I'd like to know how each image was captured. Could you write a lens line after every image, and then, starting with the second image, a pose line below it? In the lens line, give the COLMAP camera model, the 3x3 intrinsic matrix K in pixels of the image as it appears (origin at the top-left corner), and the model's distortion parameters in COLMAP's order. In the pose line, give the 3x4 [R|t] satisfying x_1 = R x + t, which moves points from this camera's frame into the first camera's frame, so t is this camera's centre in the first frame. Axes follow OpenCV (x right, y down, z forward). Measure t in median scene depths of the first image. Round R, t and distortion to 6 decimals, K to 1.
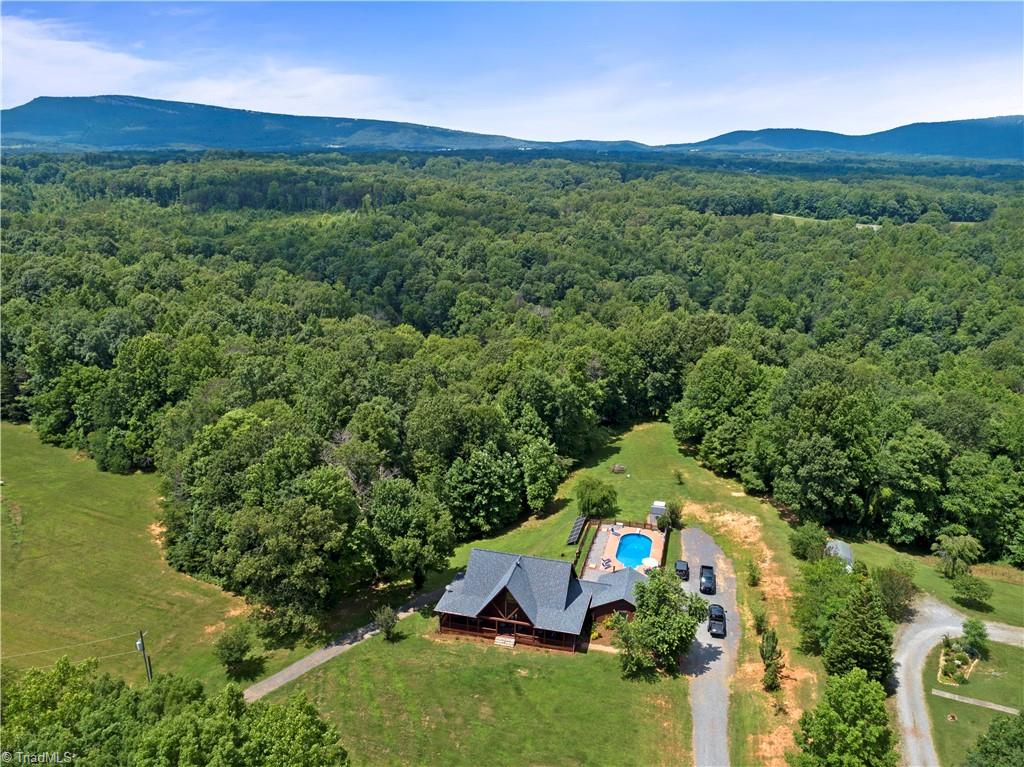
lens RADIAL K [[772.8, 0, 515.4], [0, 772.8, 384.6], [0, 0, 1]] dist [-0.026733, 0.016563]
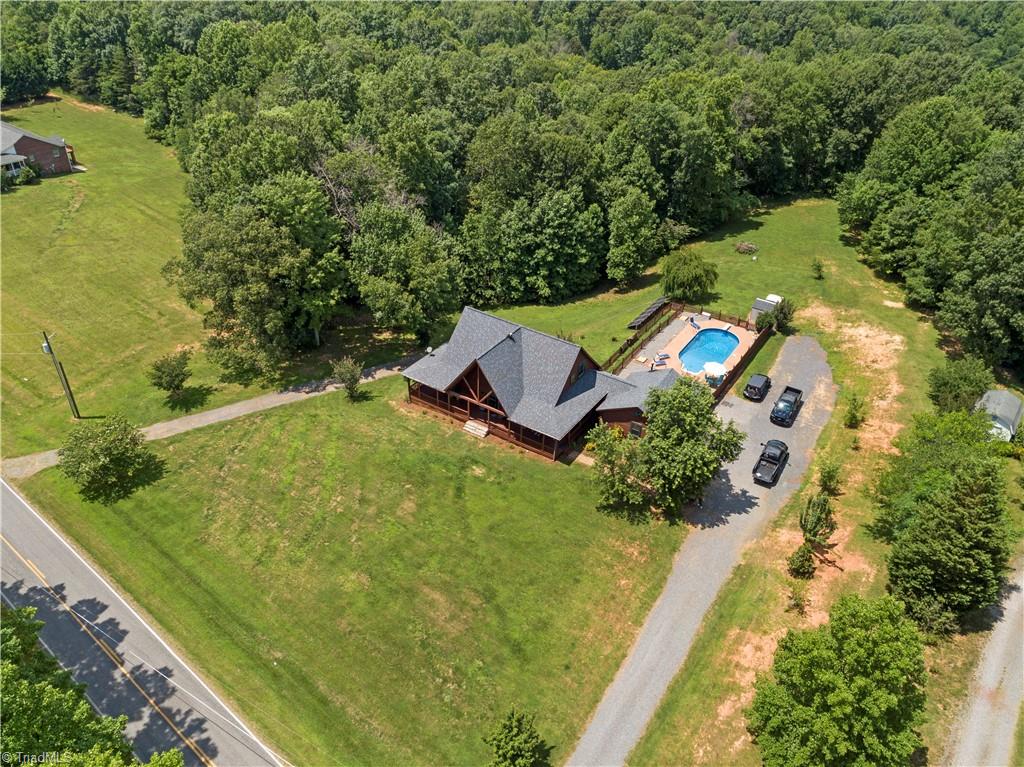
lens RADIAL K [[772.8, 0, 515.4], [0, 772.8, 384.6], [0, 0, 1]] dist [-0.026733, 0.016563]
pose [[0.947999, 0.190973, -0.254612, 0.166058], [-0.110283, 0.947519, 0.300074, 0.040613], [0.298556, -0.256391, 0.919309, 0.236116]]
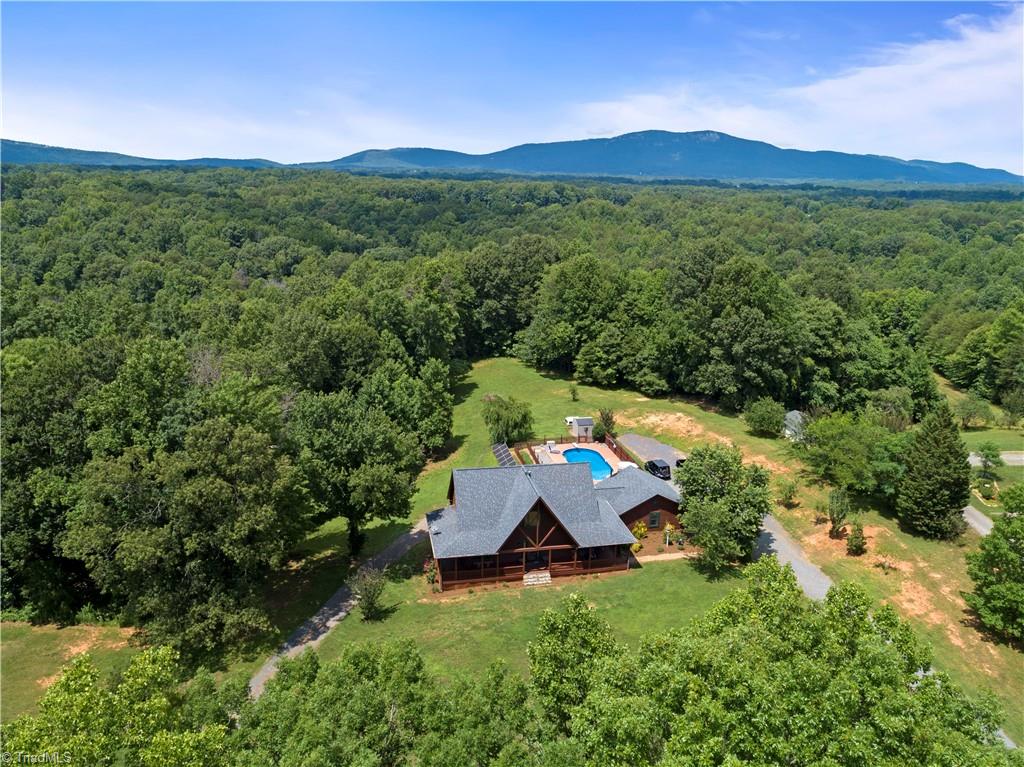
lens RADIAL K [[772.8, 0, 515.4], [0, 772.8, 384.6], [0, 0, 1]] dist [-0.026733, 0.016563]
pose [[0.899740, -0.113780, 0.421333, -0.245943], [0.124459, 0.992222, 0.002172, 0.114646], [-0.418303, 0.050485, 0.906903, 0.264544]]
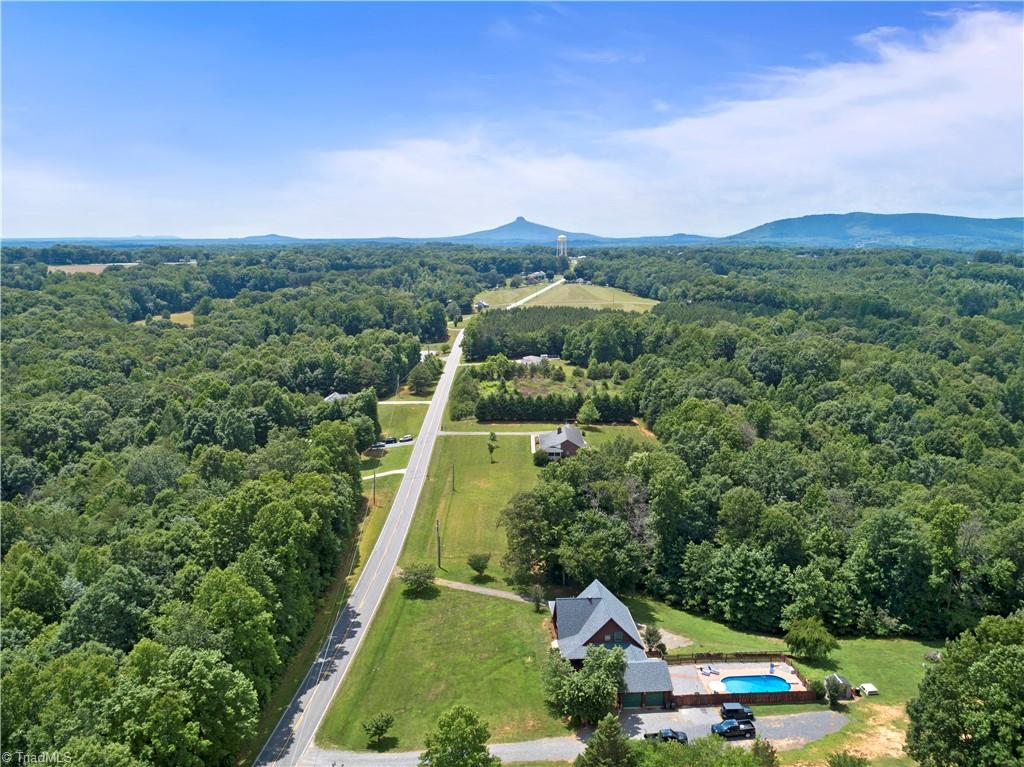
lens RADIAL K [[782.4, 0, 524.7], [0, 782.4, 348.2], [0, 0, 1]] dist [-0.009727, 0.007122]
pose [[0.328983, 0.127366, -0.935707, 0.878172], [-0.281098, 0.959155, 0.031727, -0.132987], [0.901529, 0.252588, 0.351348, 0.283729]]
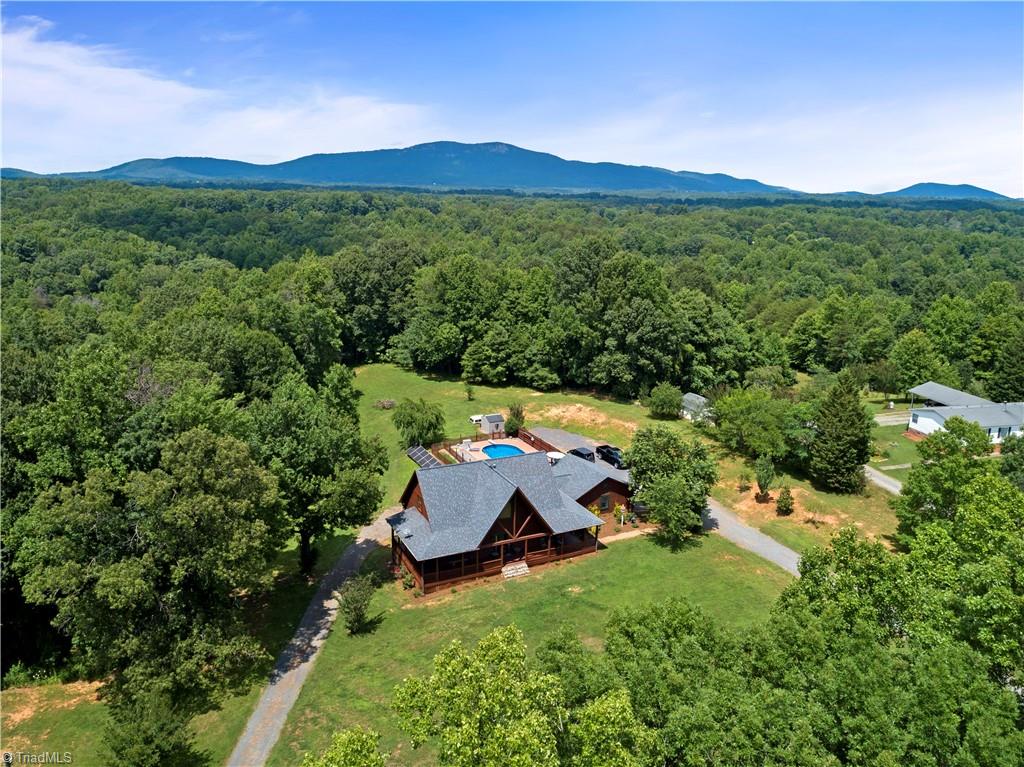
lens RADIAL K [[772.8, 0, 515.4], [0, 772.8, 384.6], [0, 0, 1]] dist [-0.026733, 0.016563]
pose [[0.758155, -0.161682, 0.631712, -0.343675], [0.185646, 0.982201, 0.028582, 0.109574], [-0.625089, 0.095606, 0.774676, 0.327020]]
